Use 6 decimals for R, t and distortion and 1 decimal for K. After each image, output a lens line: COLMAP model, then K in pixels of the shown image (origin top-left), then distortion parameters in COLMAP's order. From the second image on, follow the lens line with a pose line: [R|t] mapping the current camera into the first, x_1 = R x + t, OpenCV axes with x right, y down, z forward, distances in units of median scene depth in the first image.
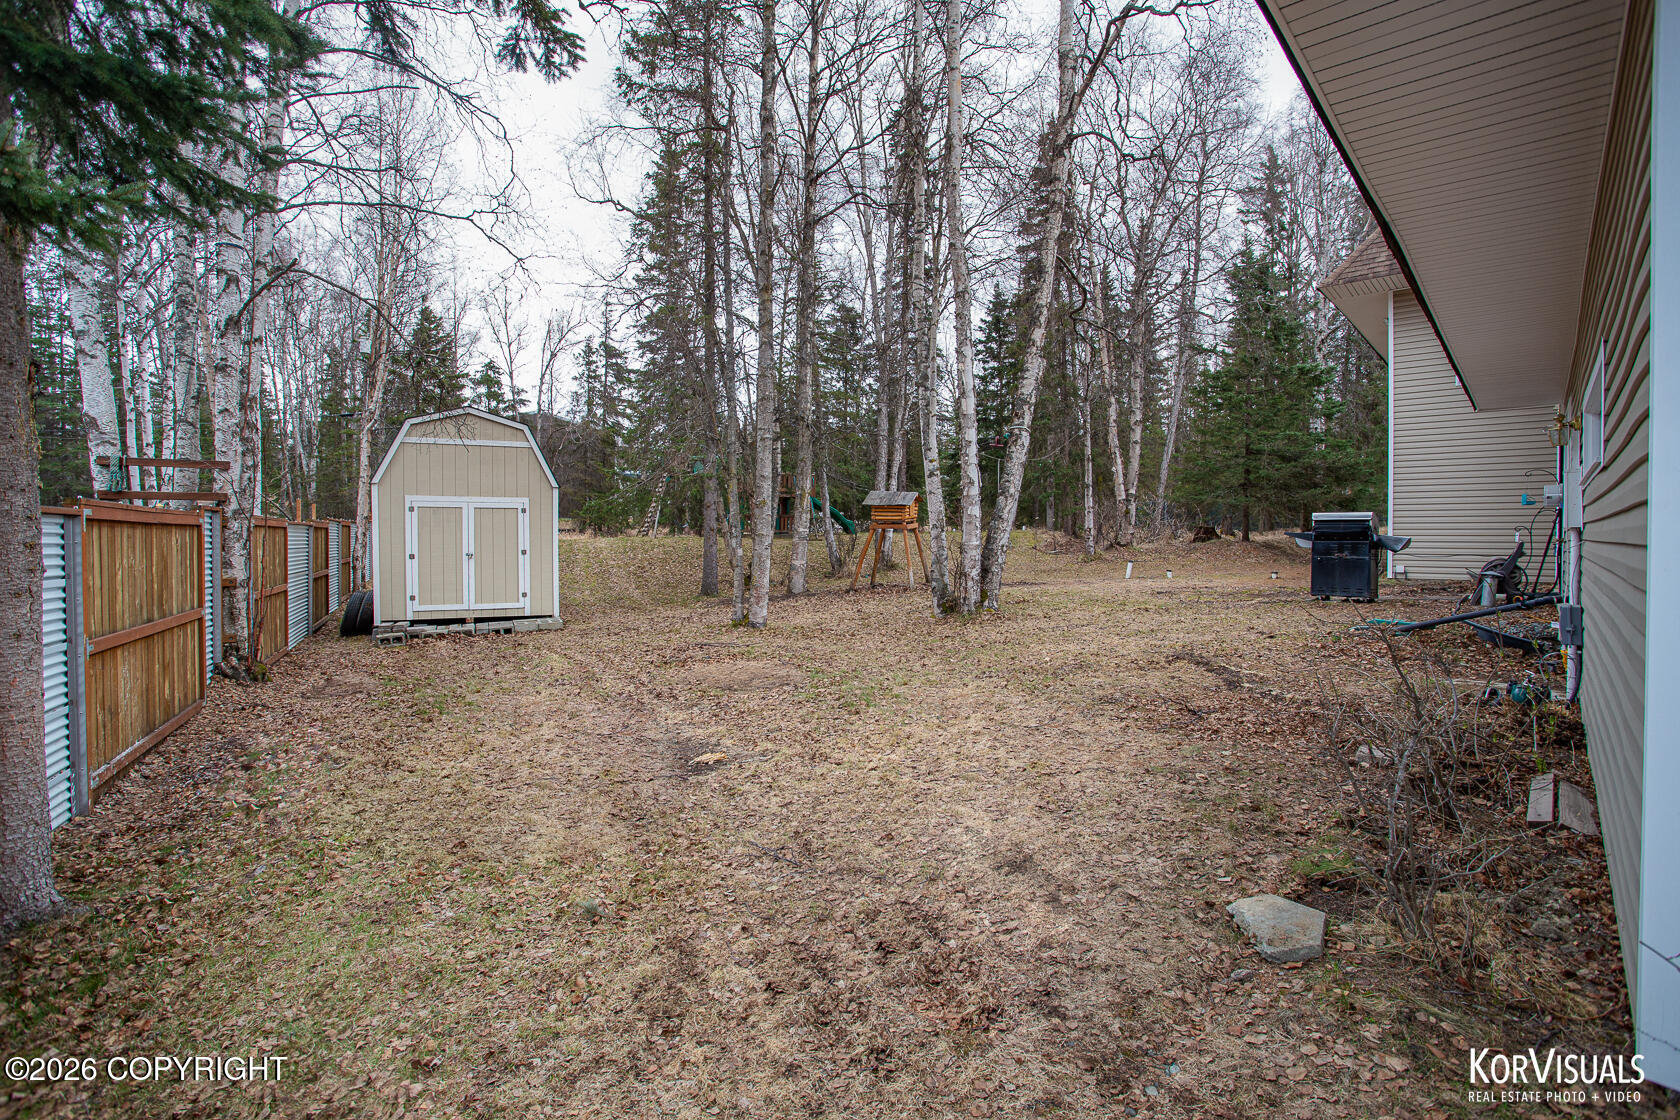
lens RADIAL K [[825.6, 0, 800.5], [0, 825.6, 560.6], [0, 0, 1]] dist [-0.001098, 0.000197]
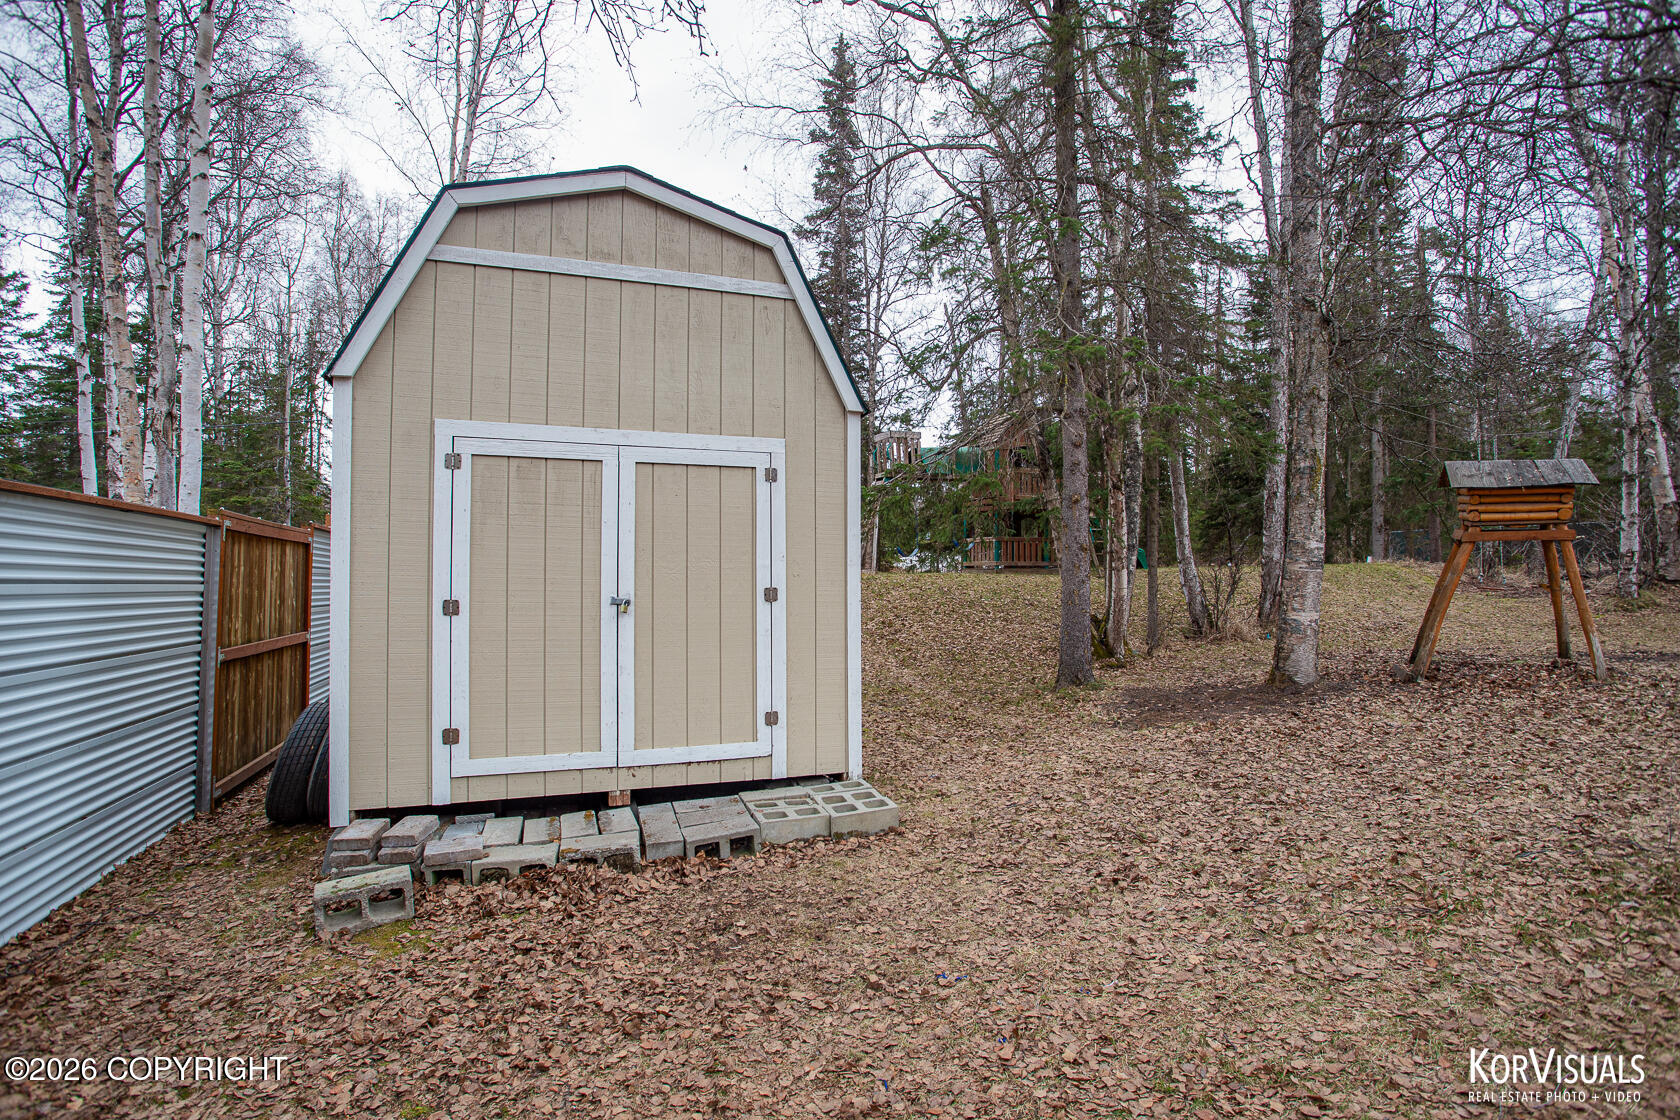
lens RADIAL K [[821.5, 0, 840.0], [0, 821.5, 560.0], [0, 0, 1]] dist [-0.038171, 0.001044]
pose [[0.998643, -0.003294, -0.051975, -0.295924], [0.000546, 0.998606, -0.052789, -0.006404], [0.052077, 0.052689, 0.997252, 0.675178]]
